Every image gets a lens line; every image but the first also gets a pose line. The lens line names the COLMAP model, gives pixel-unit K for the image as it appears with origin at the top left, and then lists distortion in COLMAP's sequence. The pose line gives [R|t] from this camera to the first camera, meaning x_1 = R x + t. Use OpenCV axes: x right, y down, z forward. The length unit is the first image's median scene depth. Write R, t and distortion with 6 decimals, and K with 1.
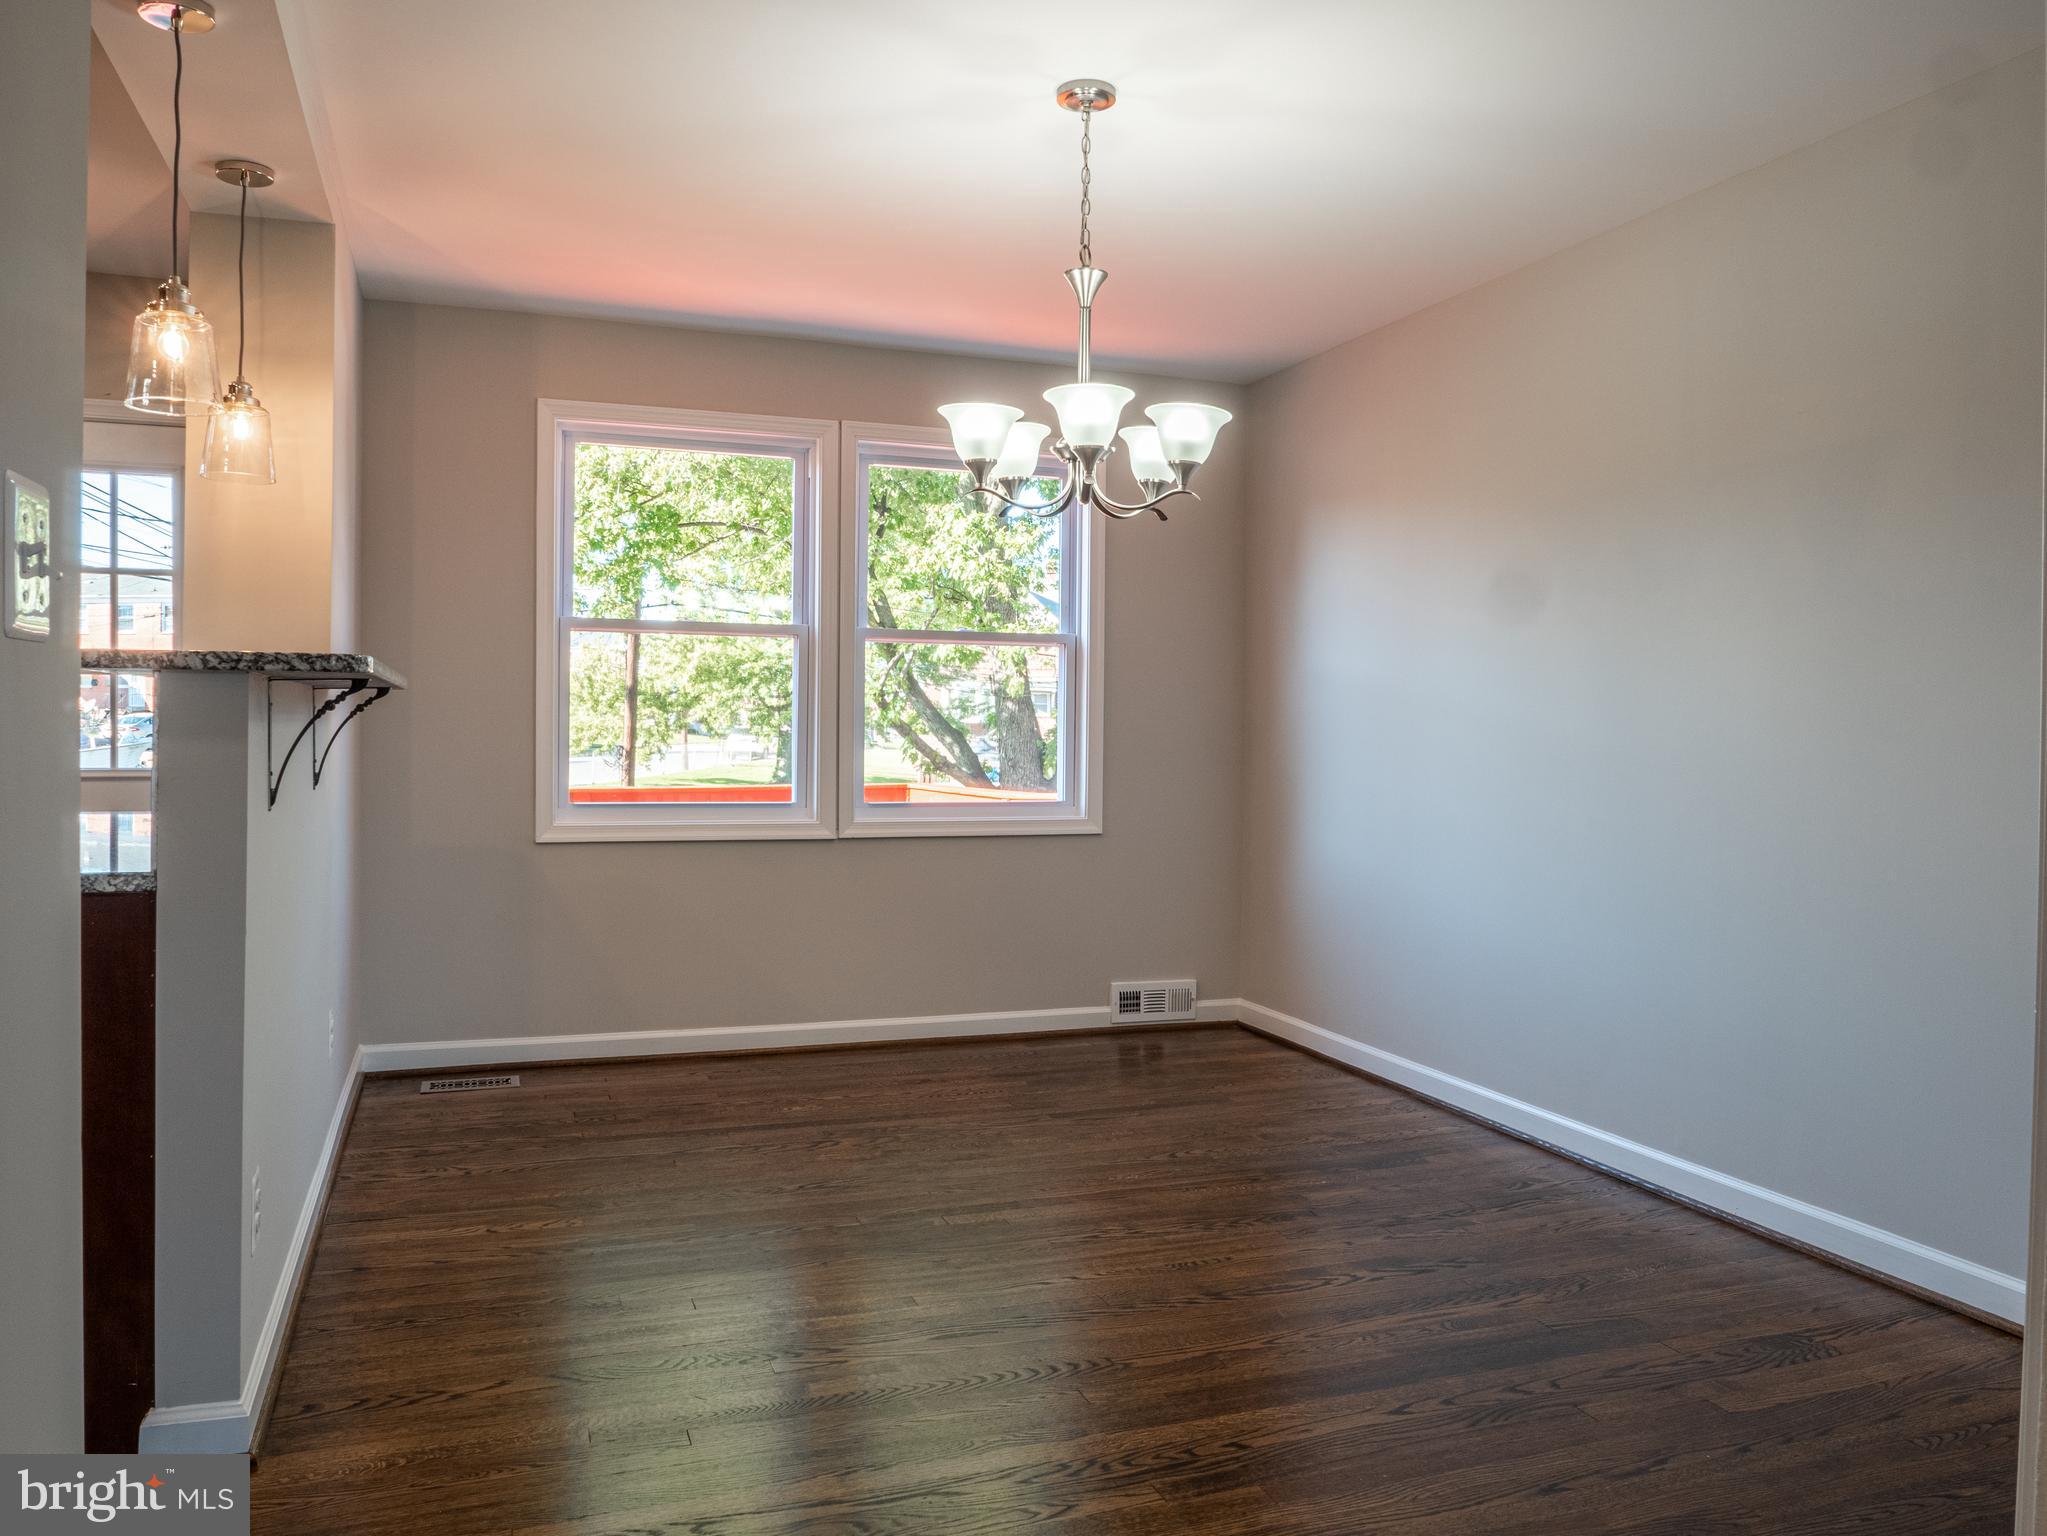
lens RADIAL K [[1499.3, 0, 1022.1], [0, 1499.3, 753.5], [0, 0, 1]] dist [-0.048881, 0.016016]
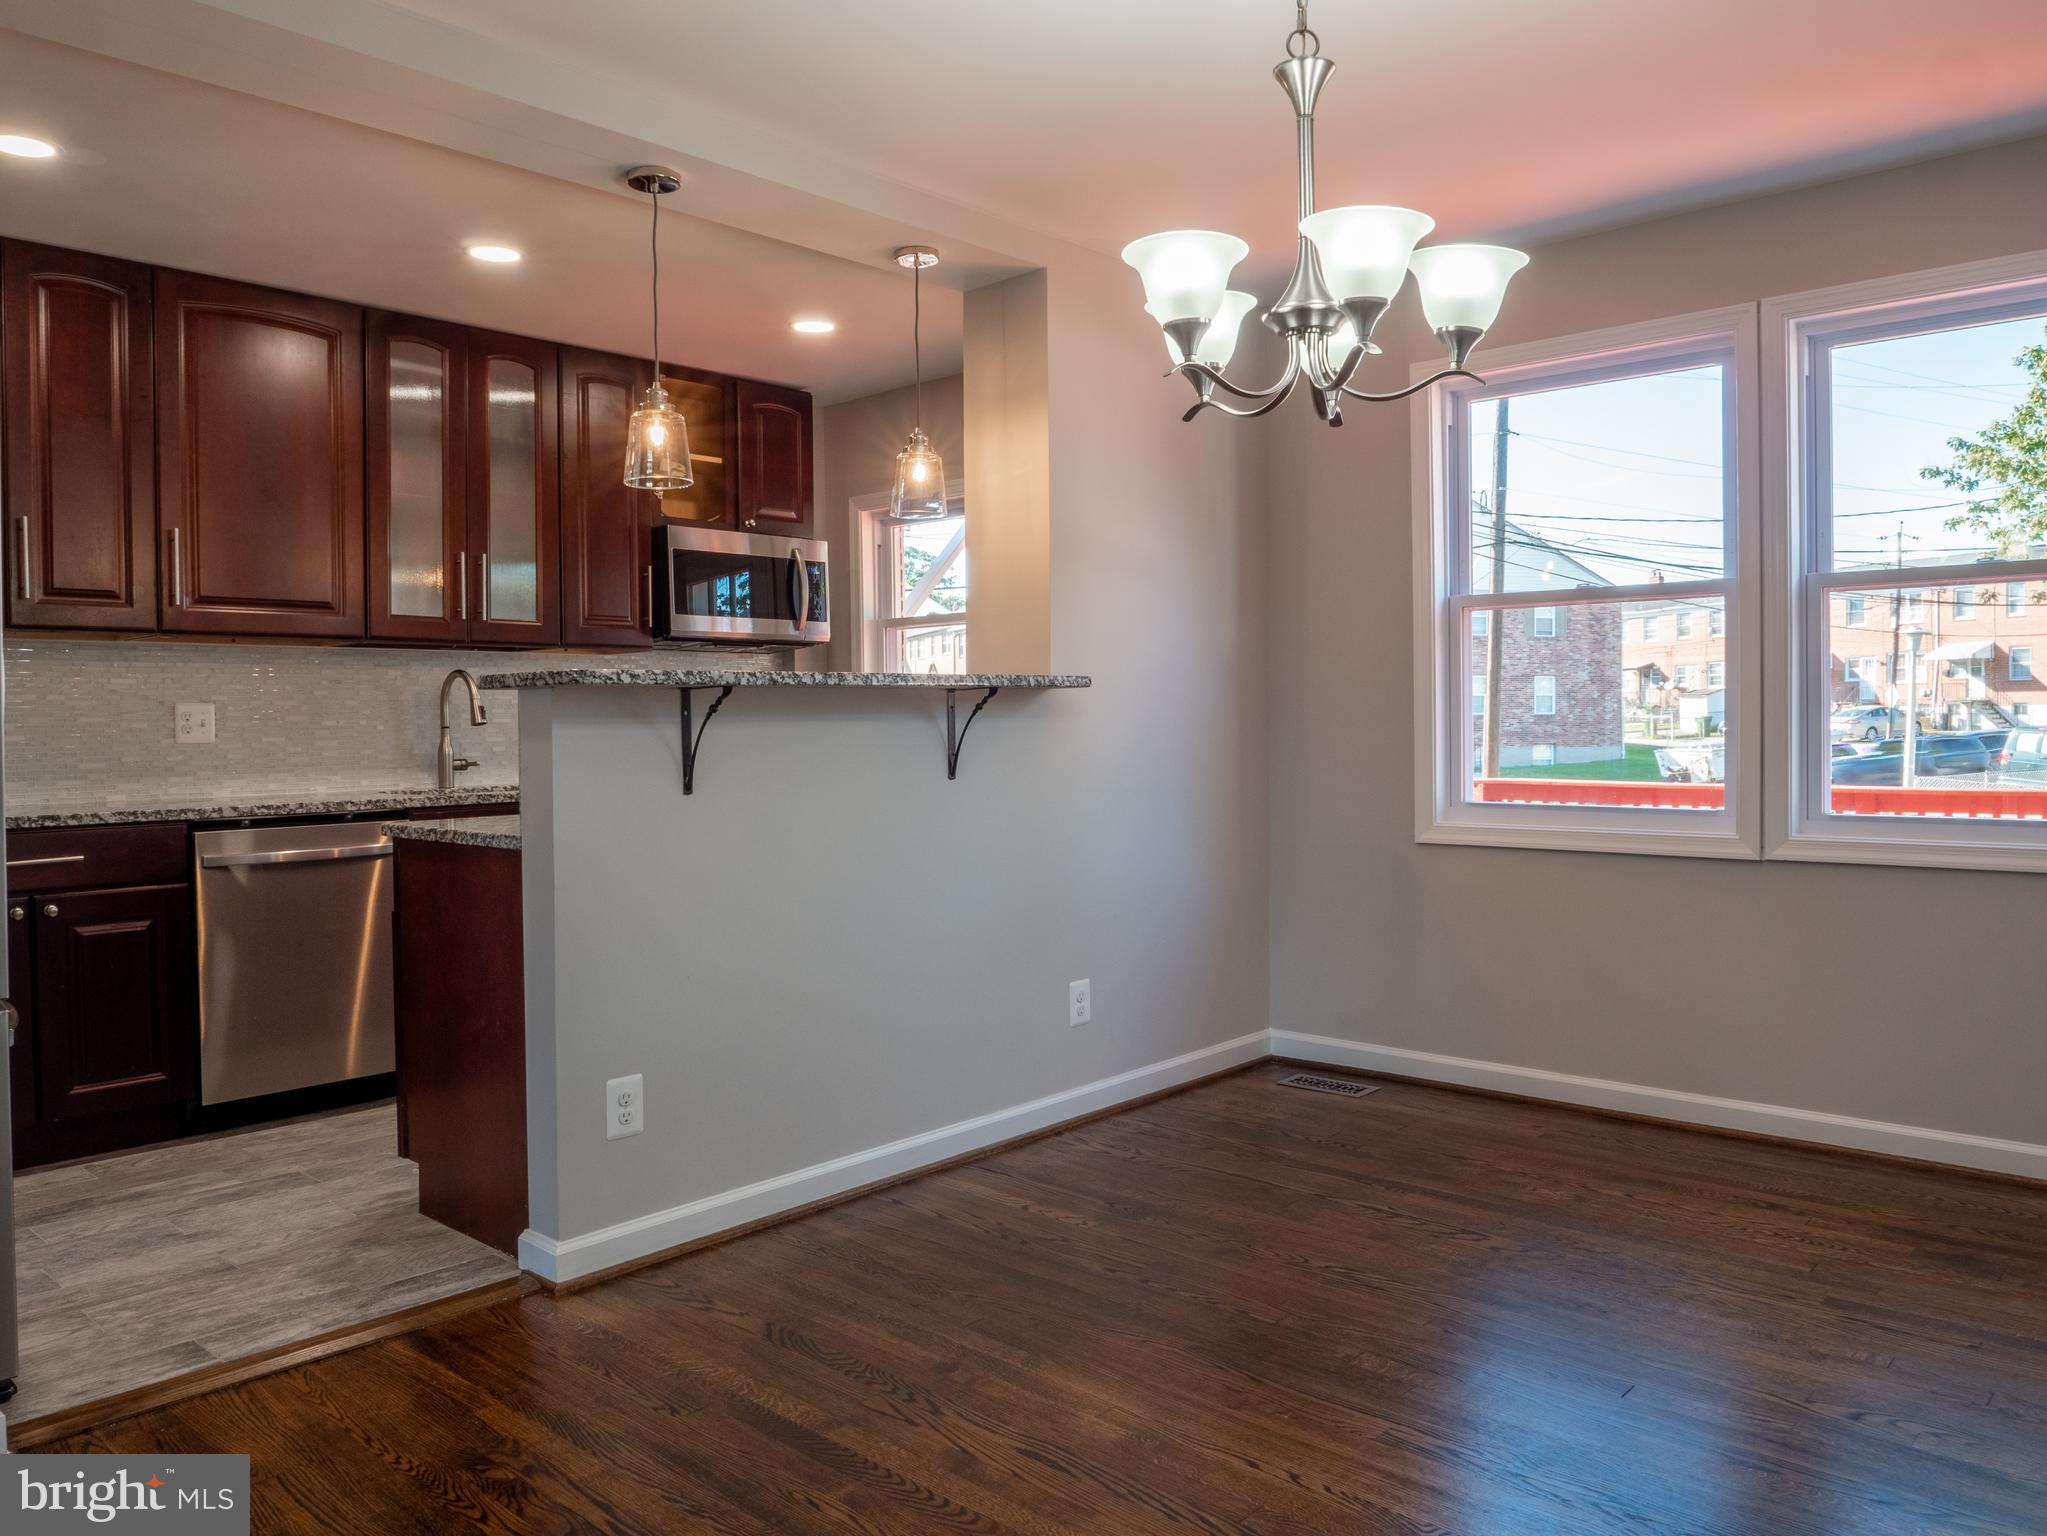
lens RADIAL K [[1489.7, 0, 1023.5], [0, 1489.7, 768.0], [0, 0, 1]] dist [-0.033910, 0.007102]
pose [[0.460167, 0.009901, -0.887777, 0.557062], [0.001838, 0.999925, 0.012104, 0.001432], [0.887830, -0.007202, 0.460114, 0.516238]]
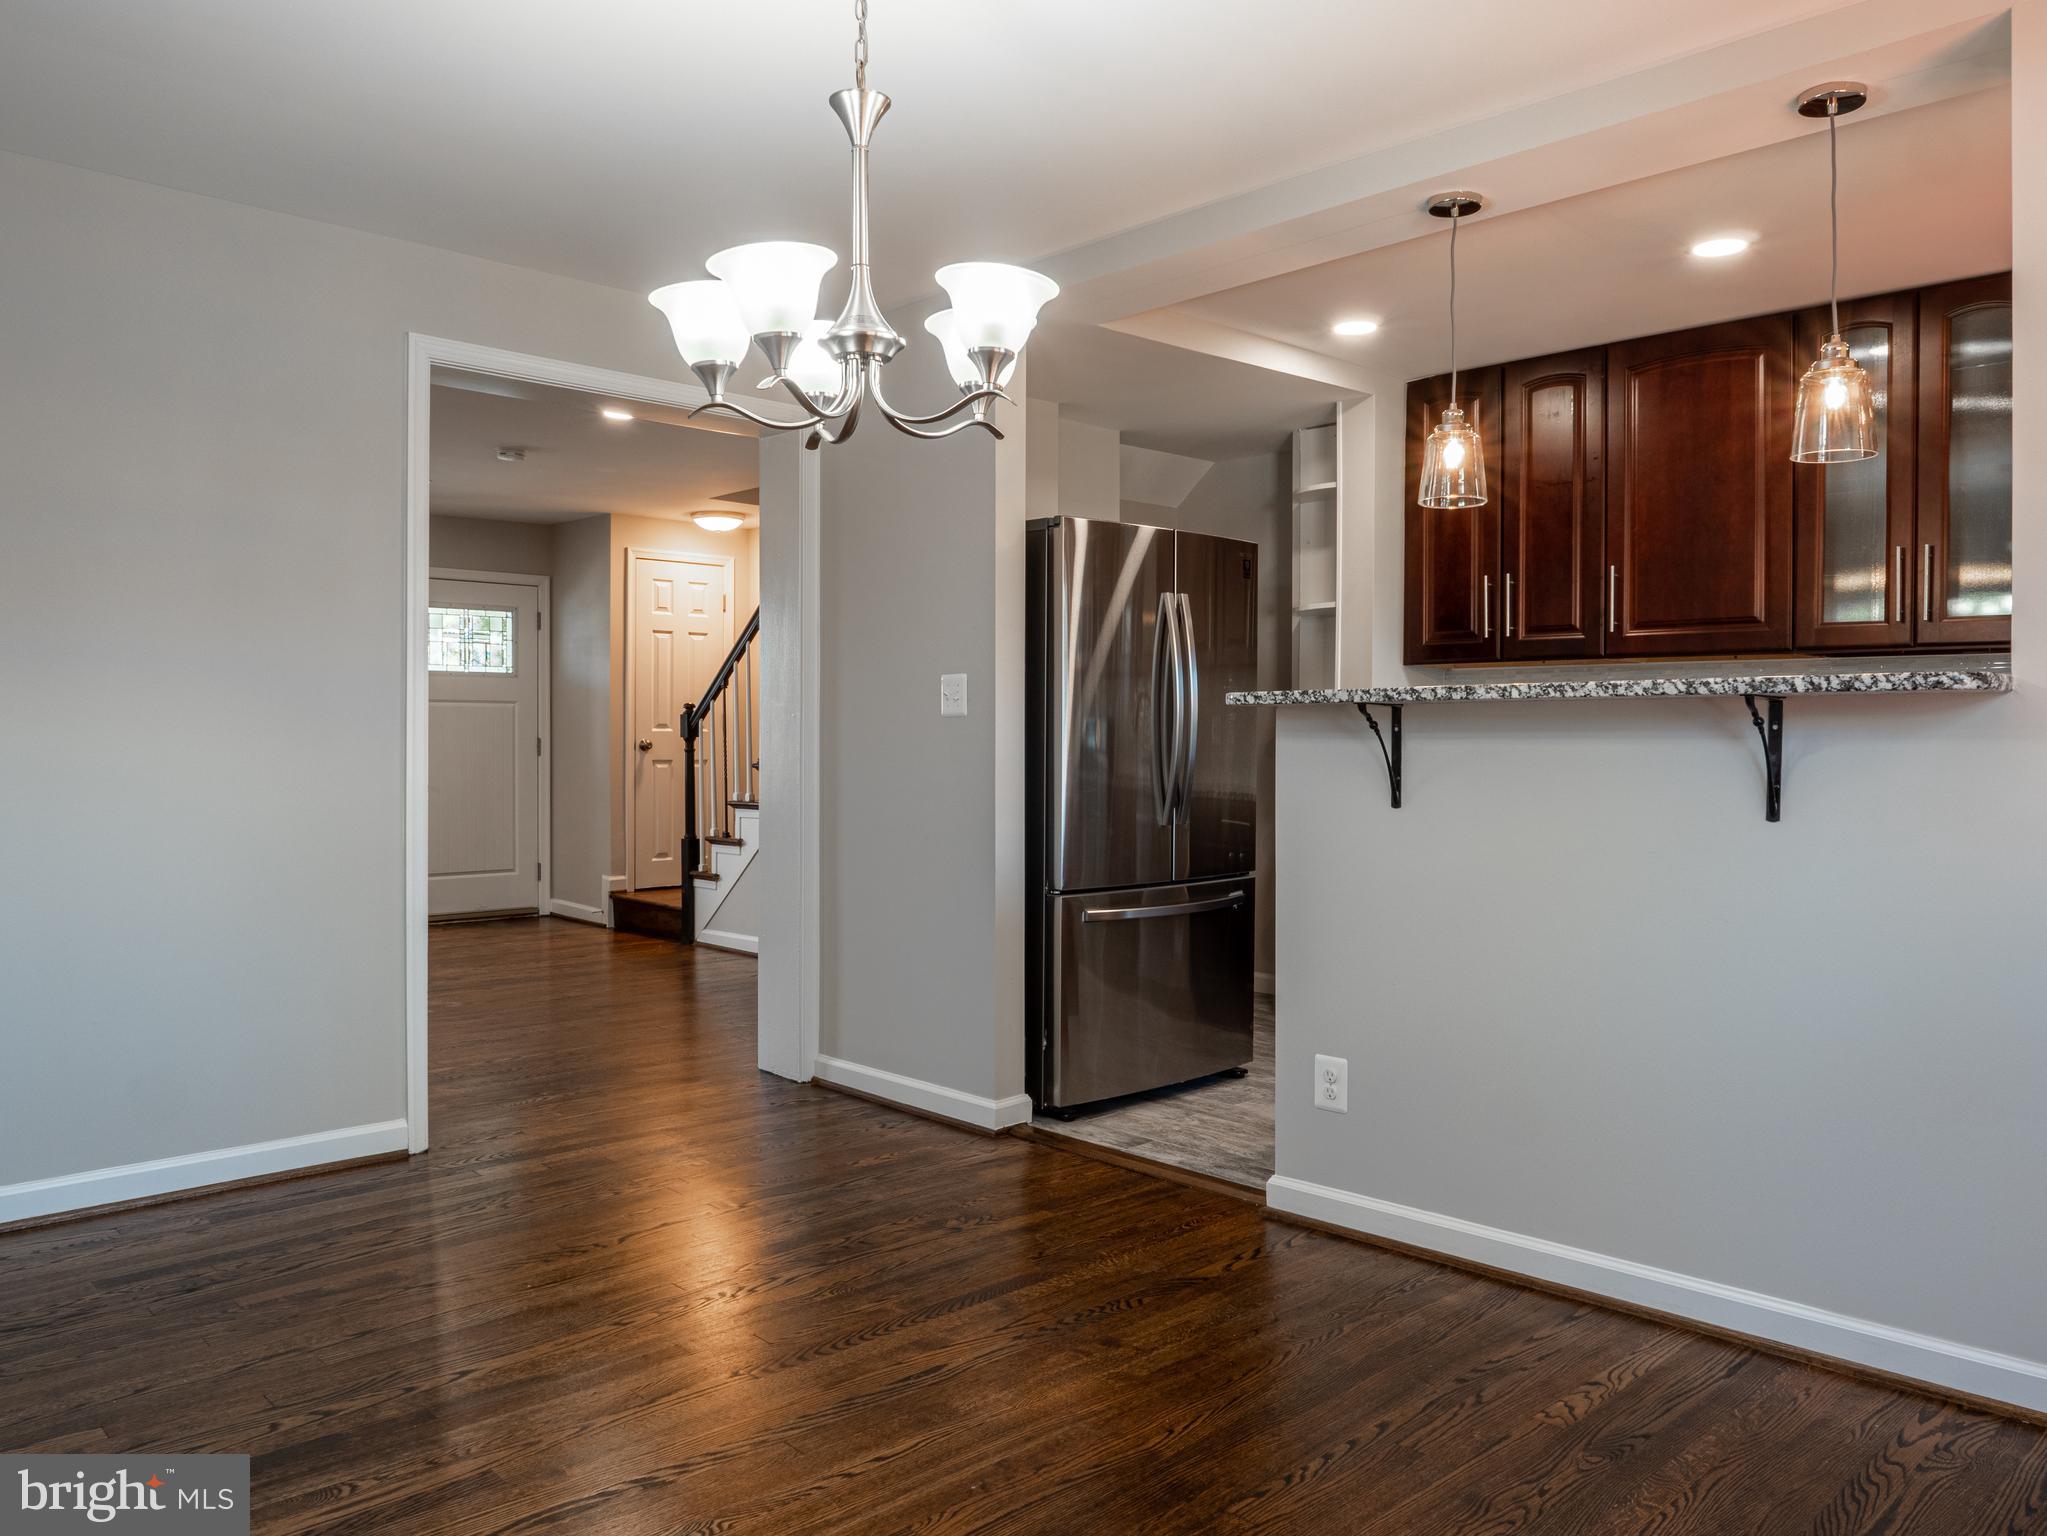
lens RADIAL K [[1489.7, 0, 1023.5], [0, 1489.7, 768.0], [0, 0, 1]] dist [-0.033910, 0.007102]
pose [[-0.916262, -0.007540, -0.400508, 0.232649], [-0.021306, 0.999325, 0.029930, -0.021104], [0.400012, 0.035957, -0.915804, 1.565349]]
